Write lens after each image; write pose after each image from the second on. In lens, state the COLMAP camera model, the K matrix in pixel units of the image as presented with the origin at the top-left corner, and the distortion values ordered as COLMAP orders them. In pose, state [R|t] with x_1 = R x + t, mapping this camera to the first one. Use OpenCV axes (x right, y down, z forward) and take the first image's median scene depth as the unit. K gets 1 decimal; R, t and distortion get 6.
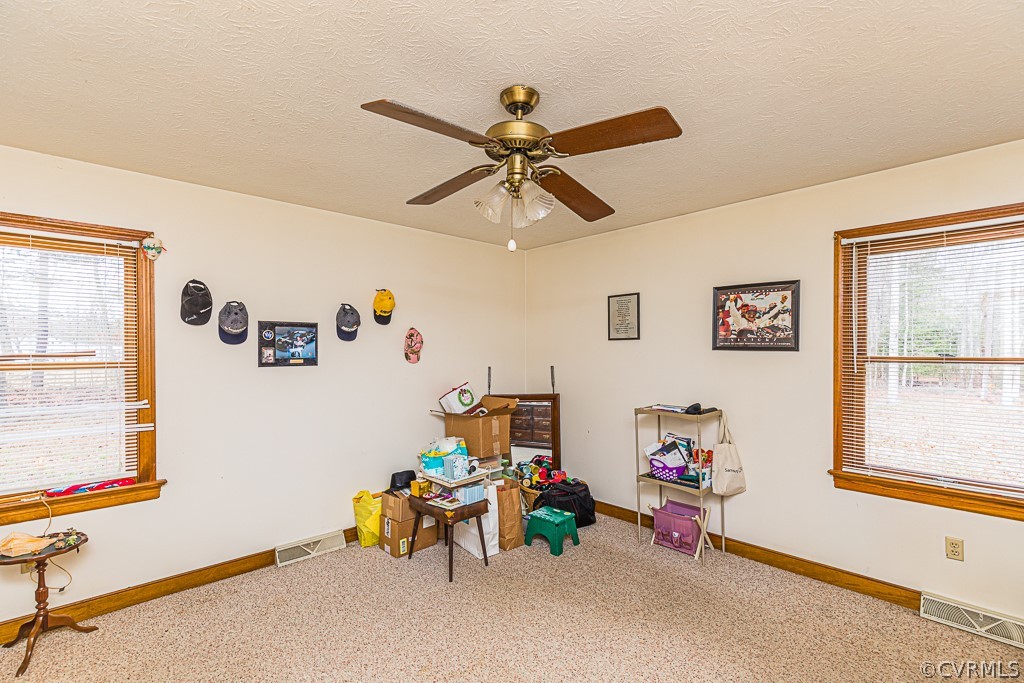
lens RADIAL K [[467.2, 0, 510.9], [0, 467.2, 331.9], [0, 0, 1]] dist [0.004527, -0.000268]
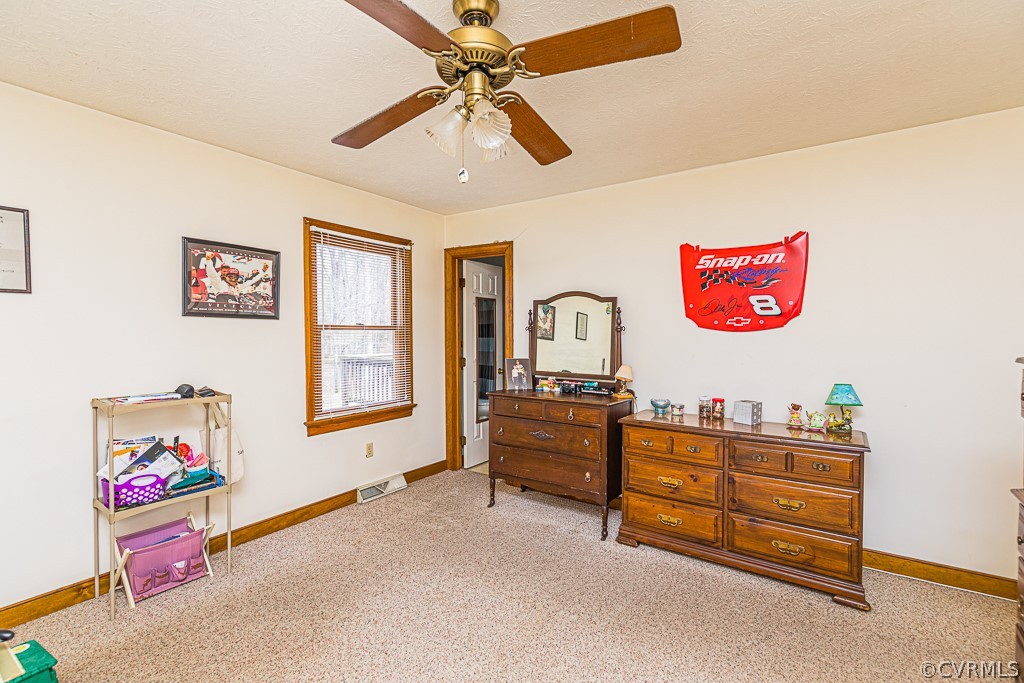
lens RADIAL K [[467.2, 0, 510.9], [0, 467.2, 331.9], [0, 0, 1]] dist [0.004527, -0.000268]
pose [[-0.220618, 0.005880, 0.975342, -0.491619], [-0.033544, 0.999345, -0.013613, 0.061524], [-0.974783, -0.035720, -0.220277, 0.680433]]
